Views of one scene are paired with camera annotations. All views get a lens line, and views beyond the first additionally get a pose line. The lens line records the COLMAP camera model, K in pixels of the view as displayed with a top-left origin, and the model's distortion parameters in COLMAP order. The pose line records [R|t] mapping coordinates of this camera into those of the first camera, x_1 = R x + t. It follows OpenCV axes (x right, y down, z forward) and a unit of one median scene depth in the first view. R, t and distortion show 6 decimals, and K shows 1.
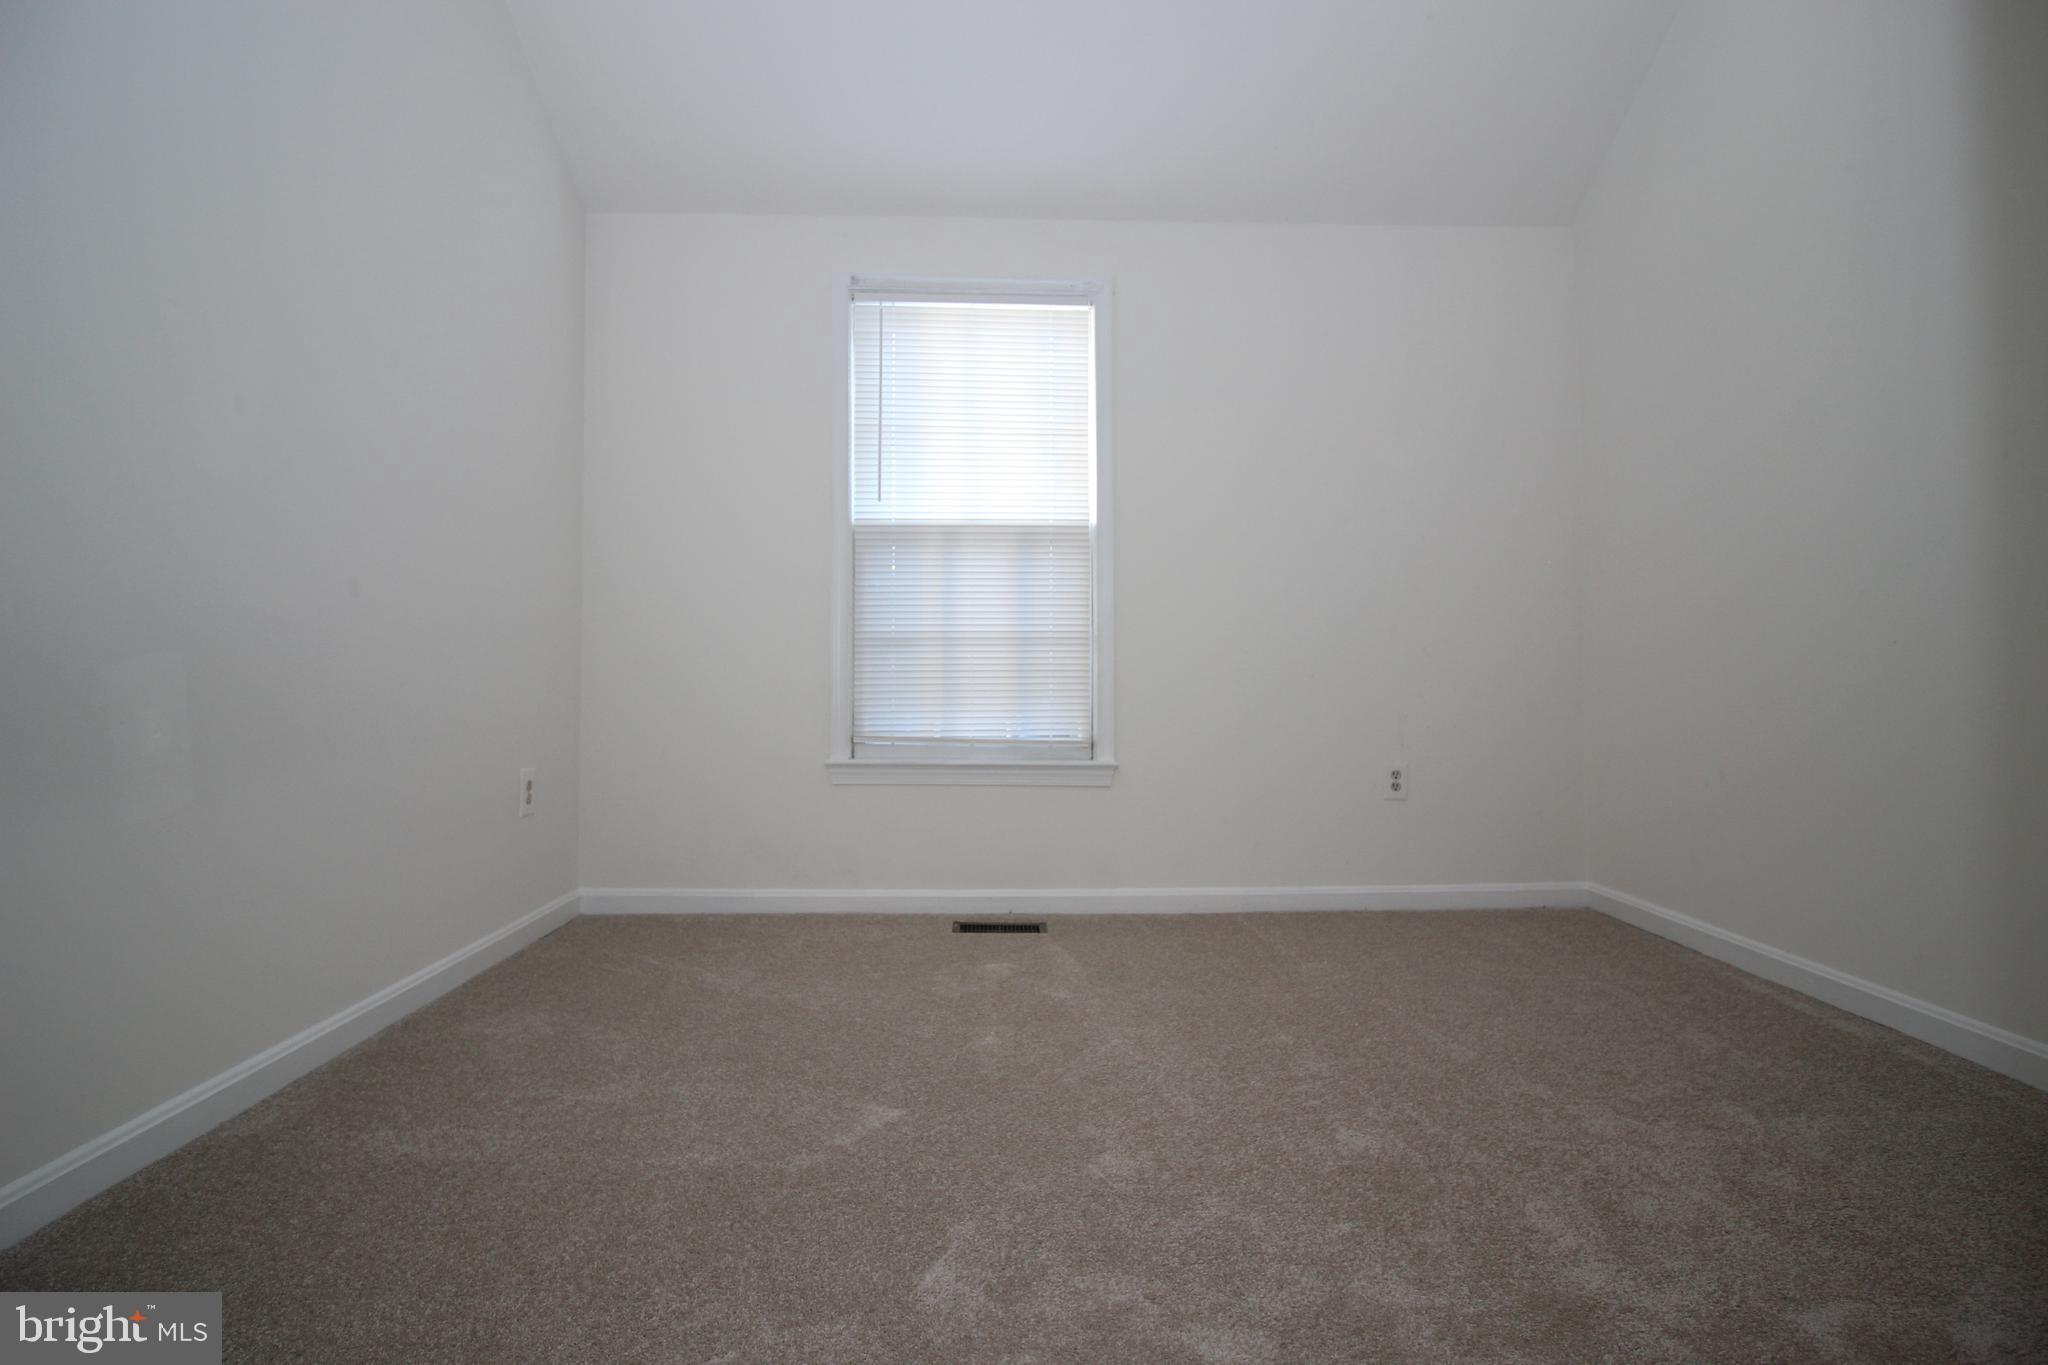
lens RADIAL K [[952.2, 0, 1018.3], [0, 952.2, 668.9], [0, 0, 1]] dist [-0.020952, -0.001064]
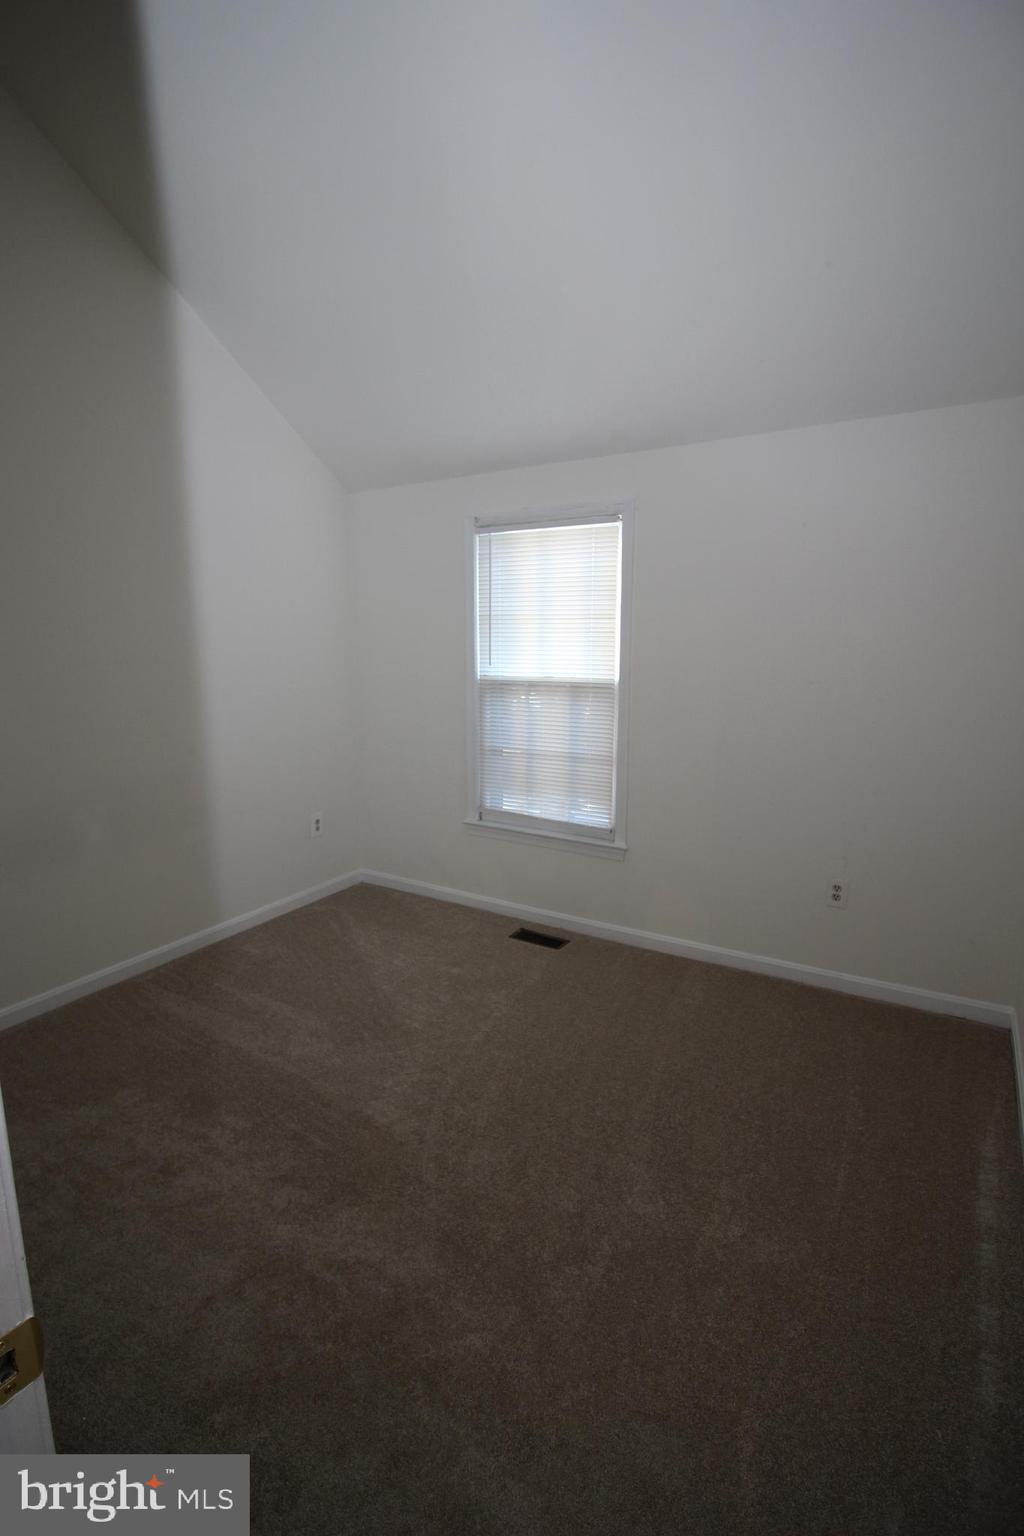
lens RADIAL K [[714.1, 0, 507.3], [0, 714.1, 759.3], [0, 0, 1]] dist [-0.020952, -0.001064]
pose [[0.841699, 0.082544, -0.533600, 0.519816], [0.006620, 0.986594, 0.163060, -0.213270], [0.539906, -0.140780, 0.829869, 0.009099]]
